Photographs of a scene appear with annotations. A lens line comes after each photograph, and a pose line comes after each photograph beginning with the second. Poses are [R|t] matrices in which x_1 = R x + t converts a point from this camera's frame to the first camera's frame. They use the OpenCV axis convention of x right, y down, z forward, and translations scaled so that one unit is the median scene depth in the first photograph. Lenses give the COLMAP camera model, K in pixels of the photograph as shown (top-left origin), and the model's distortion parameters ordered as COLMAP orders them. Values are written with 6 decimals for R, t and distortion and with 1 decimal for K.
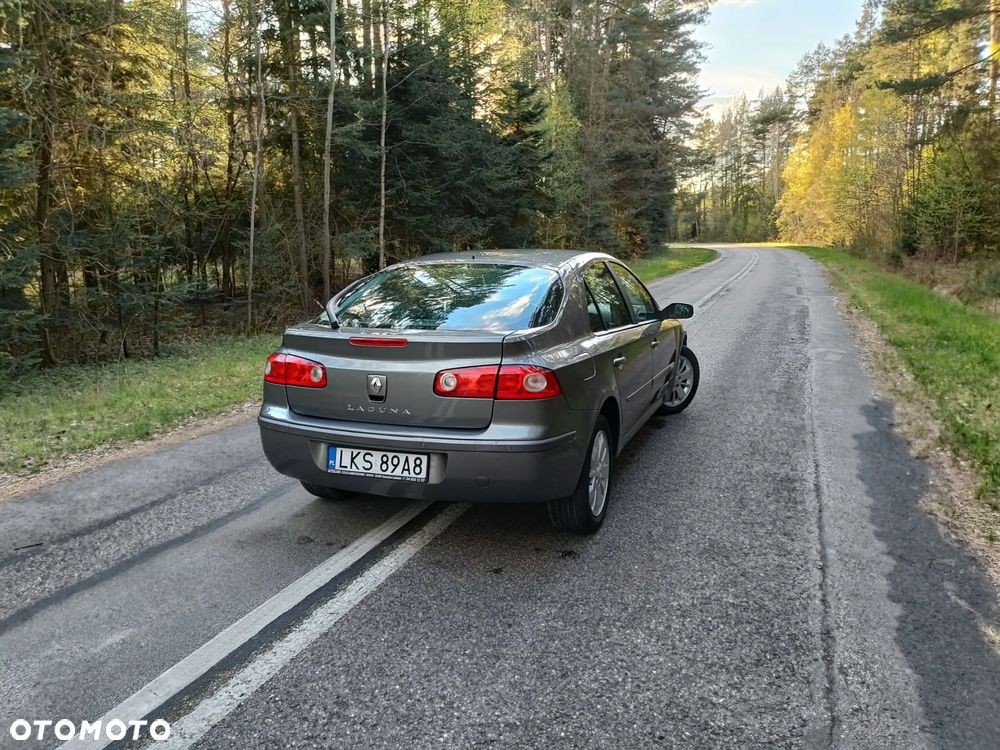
lens RADIAL K [[746.5, 0, 499.7], [0, 746.5, 377.5], [0, 0, 1]] dist [0.020888, -0.003436]
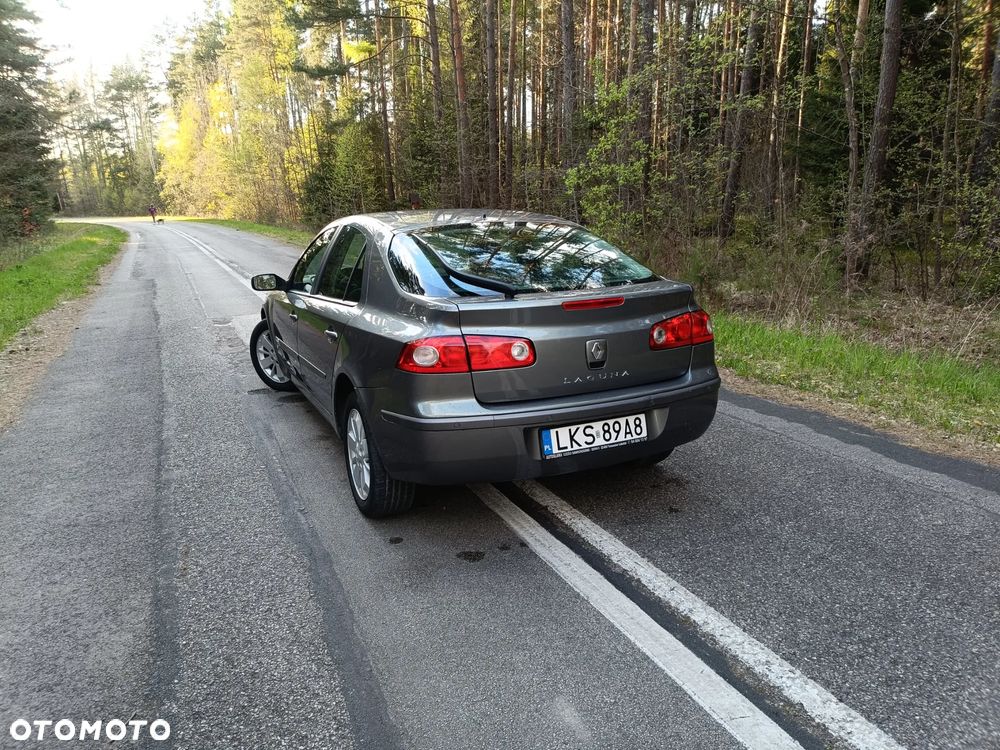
lens RADIAL K [[731.6, 0, 497.6], [0, 731.6, 374.9], [0, 0, 1]] dist [0.019804, -0.006445]
pose [[0.698057, -0.164876, 0.696802, -0.458032], [0.140827, 0.985735, 0.092163, -0.031409], [-0.702058, 0.033793, 0.711318, 0.229112]]
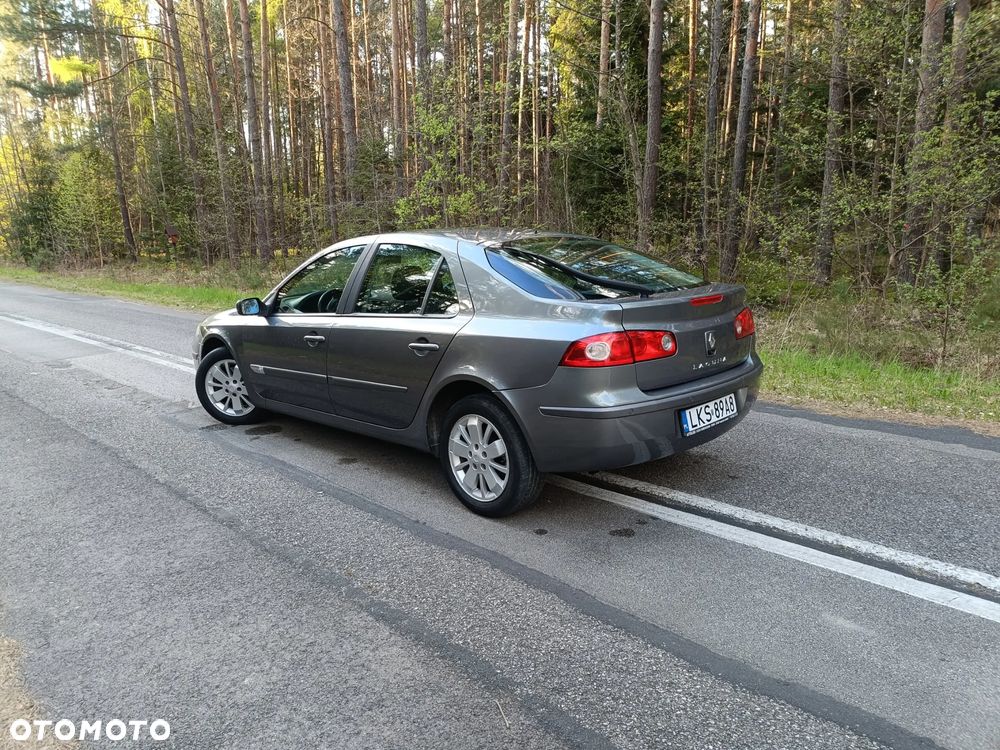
lens RADIAL K [[731.8, 0, 496.5], [0, 731.8, 374.1], [0, 0, 1]] dist [0.016850, -0.001871]
pose [[0.405067, -0.171689, 0.898022, -0.647853], [0.184412, 0.977366, 0.103676, -0.056352], [-0.895496, 0.123611, 0.427560, 0.428999]]
